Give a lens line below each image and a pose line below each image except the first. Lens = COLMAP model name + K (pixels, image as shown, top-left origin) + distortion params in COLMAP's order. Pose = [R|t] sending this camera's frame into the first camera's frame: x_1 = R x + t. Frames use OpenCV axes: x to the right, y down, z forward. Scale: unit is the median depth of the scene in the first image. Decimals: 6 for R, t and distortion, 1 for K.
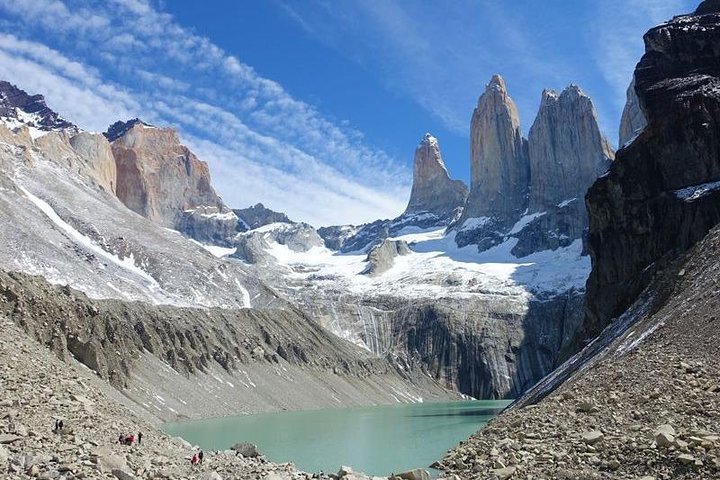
lens RADIAL K [[732.6, 0, 369.3], [0, 732.6, 231.8], [0, 0, 1]] dist [0.024619, 0.000000]
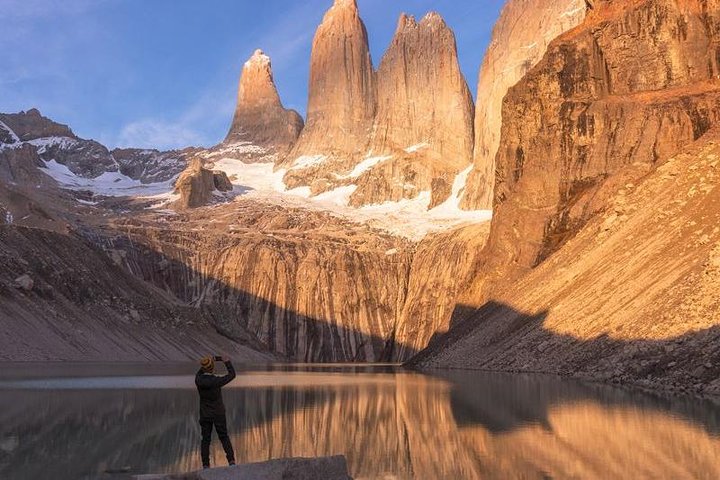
lens RADIAL K [[732.6, 0, 359.1], [0, 732.6, 271.6], [0, 0, 1]] dist [0.024619, 0.000000]
pose [[0.957760, 0.076444, 0.277223, -0.027317], [-0.099414, 0.992598, 0.069751, 0.052518], [-0.269839, -0.094365, 0.958270, 0.163870]]
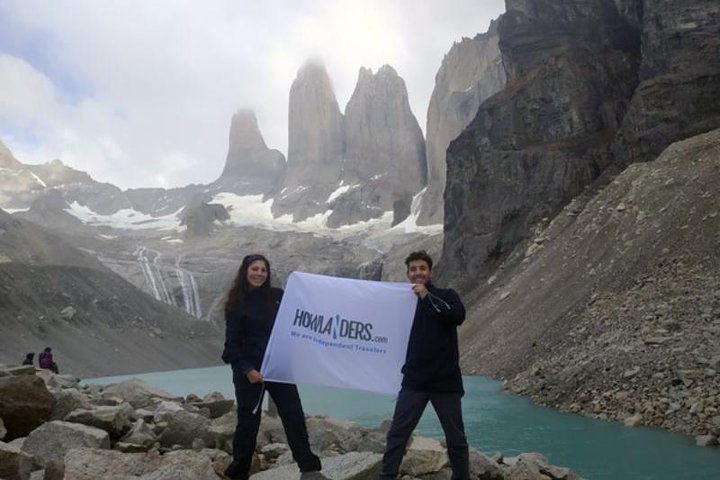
lens RADIAL K [[637.2, 0, 355.6], [0, 637.2, 245.1], [0, 0, 1]] dist [0.048373, 0.001375]
pose [[0.950417, 0.031555, 0.309374, -0.047643], [-0.043112, 0.998602, 0.030588, 0.033594], [-0.307976, -0.042409, 0.950448, 0.122148]]
